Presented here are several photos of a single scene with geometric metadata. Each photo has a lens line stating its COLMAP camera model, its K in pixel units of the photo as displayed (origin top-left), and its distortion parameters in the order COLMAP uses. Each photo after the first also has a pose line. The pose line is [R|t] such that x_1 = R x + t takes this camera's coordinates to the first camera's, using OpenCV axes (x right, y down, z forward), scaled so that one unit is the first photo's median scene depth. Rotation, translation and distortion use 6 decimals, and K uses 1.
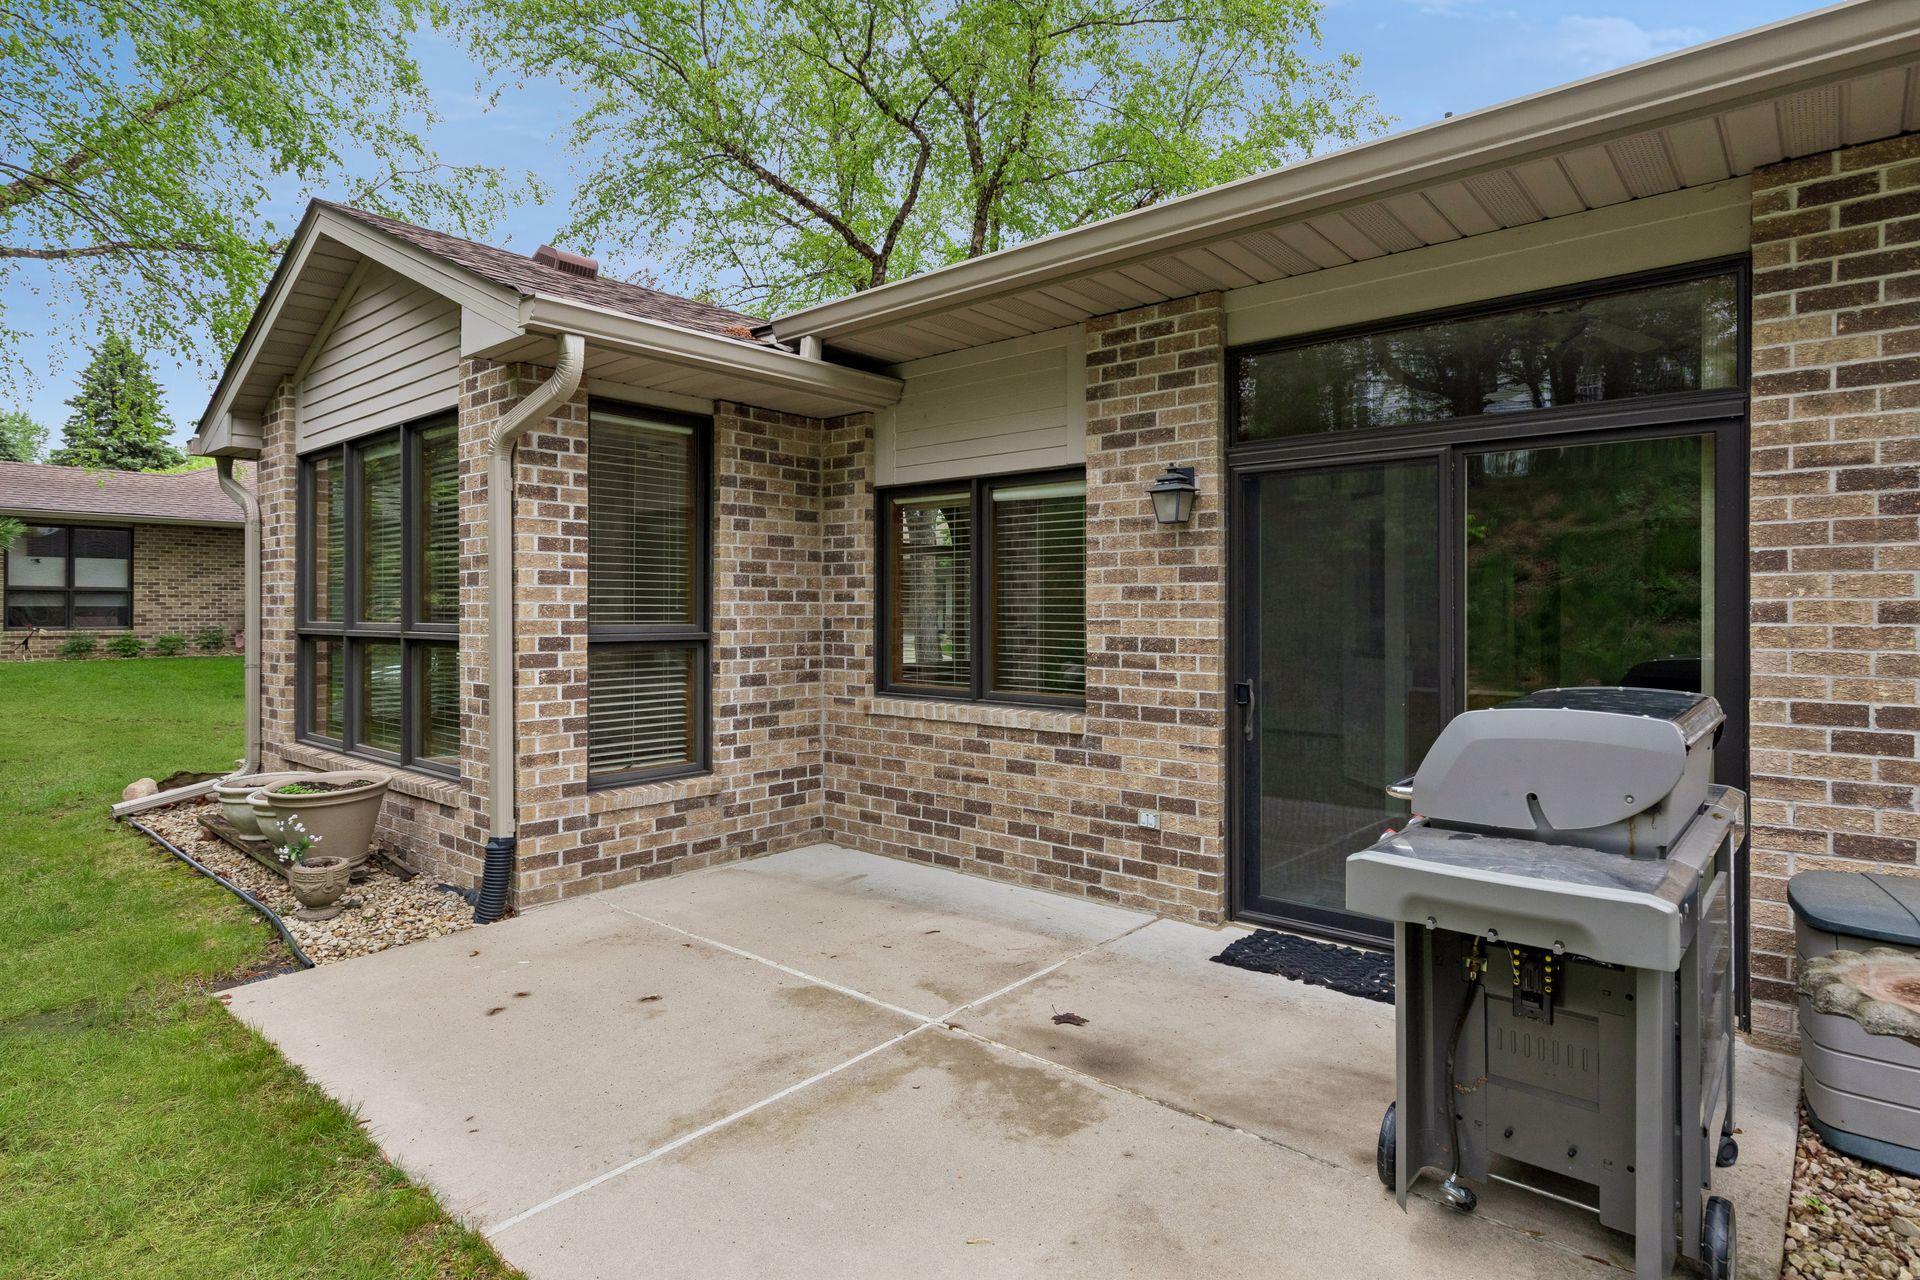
lens RADIAL K [[980.7, 0, 953.4], [0, 980.7, 602.2], [0, 0, 1]] dist [-0.002585, -0.001235]
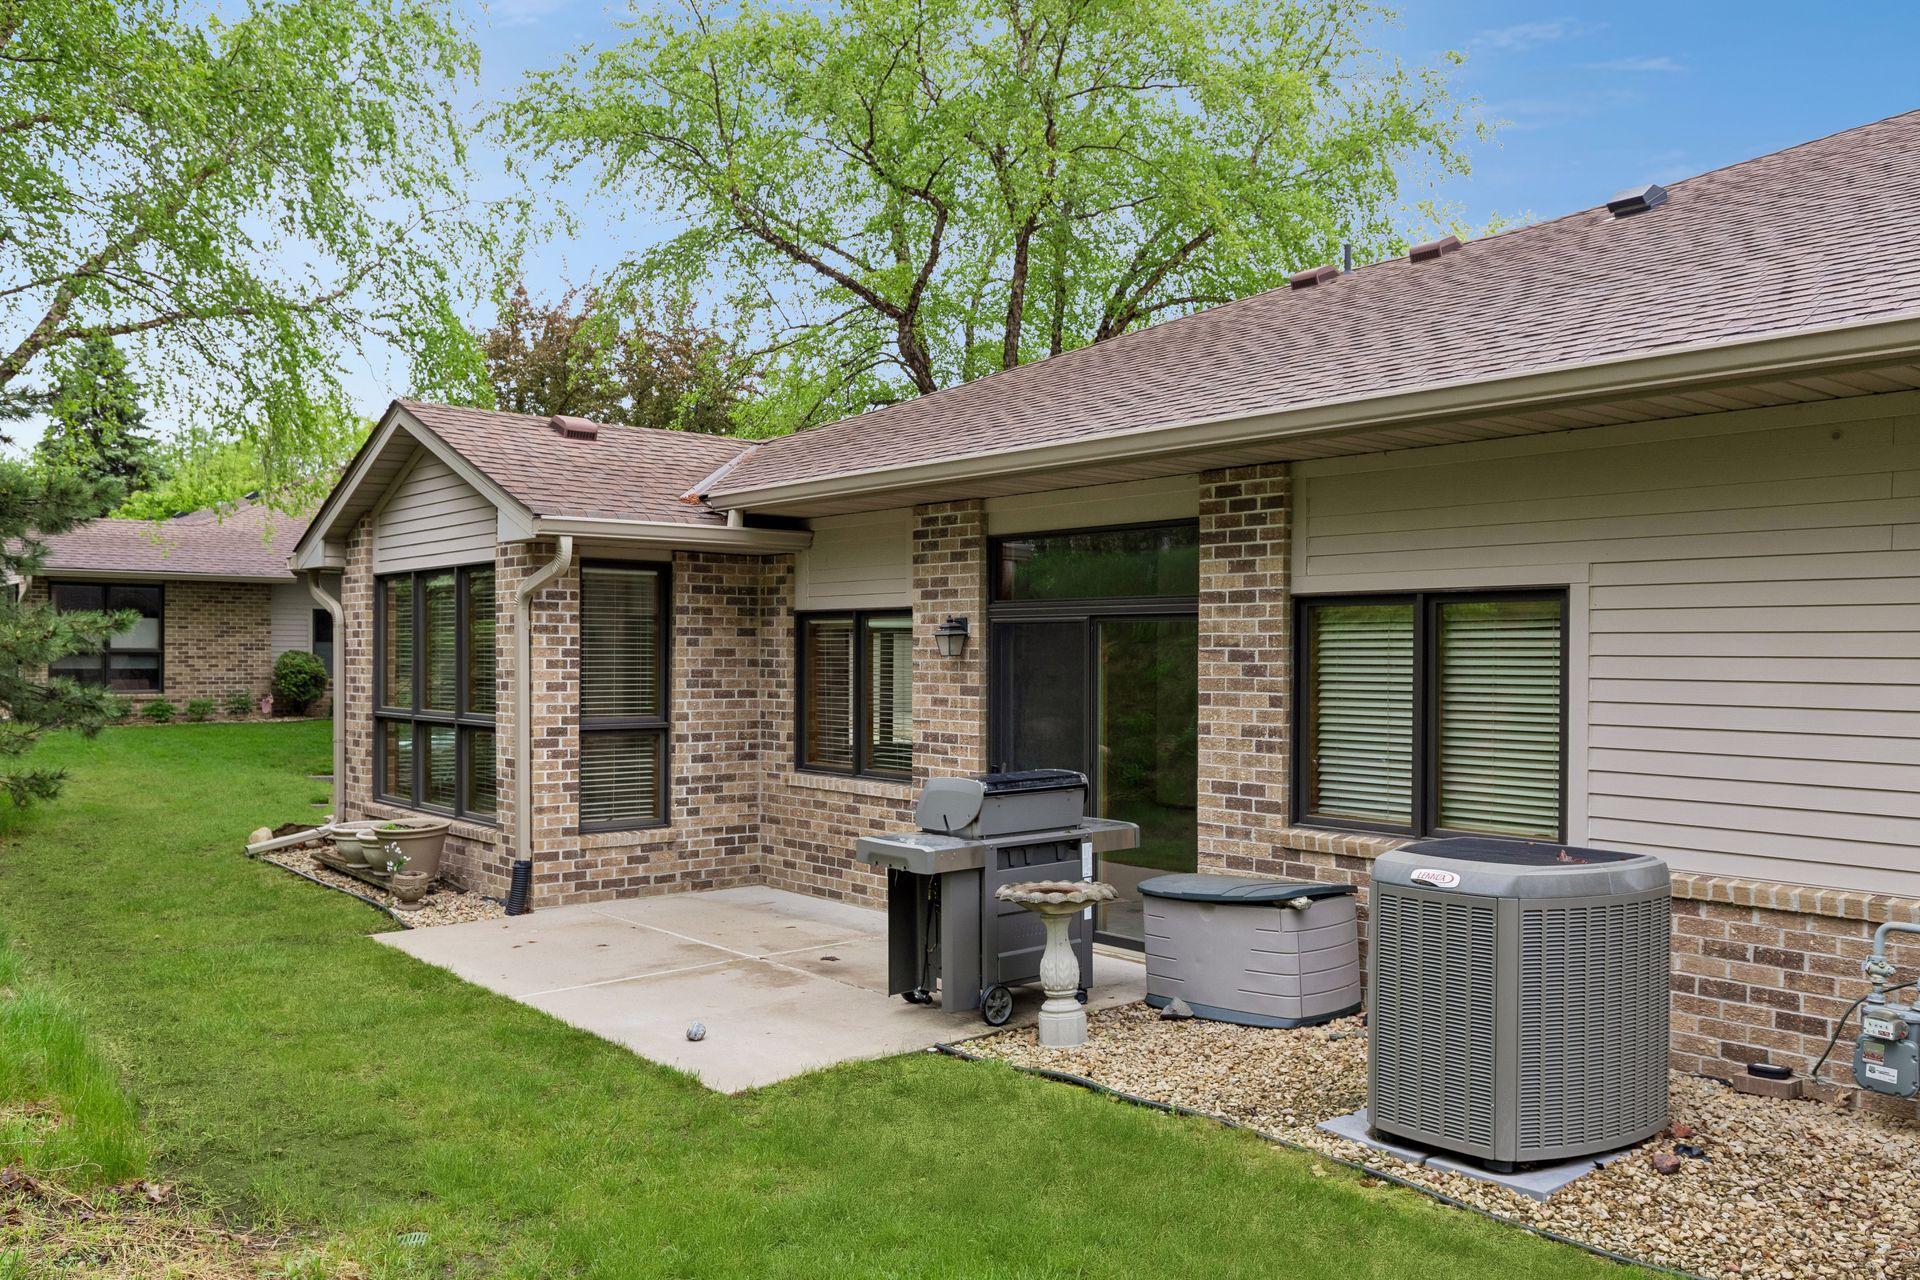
lens RADIAL K [[1517.1, 0, 960.7], [0, 1517.1, 646.7], [0, 0, 1]] dist [-0.004419, -0.000347]
pose [[0.986829, 0.003181, -0.161734, 0.487096], [-0.002265, 0.999980, 0.005847, -0.086954], [0.161749, -0.005404, 0.986817, -0.999936]]
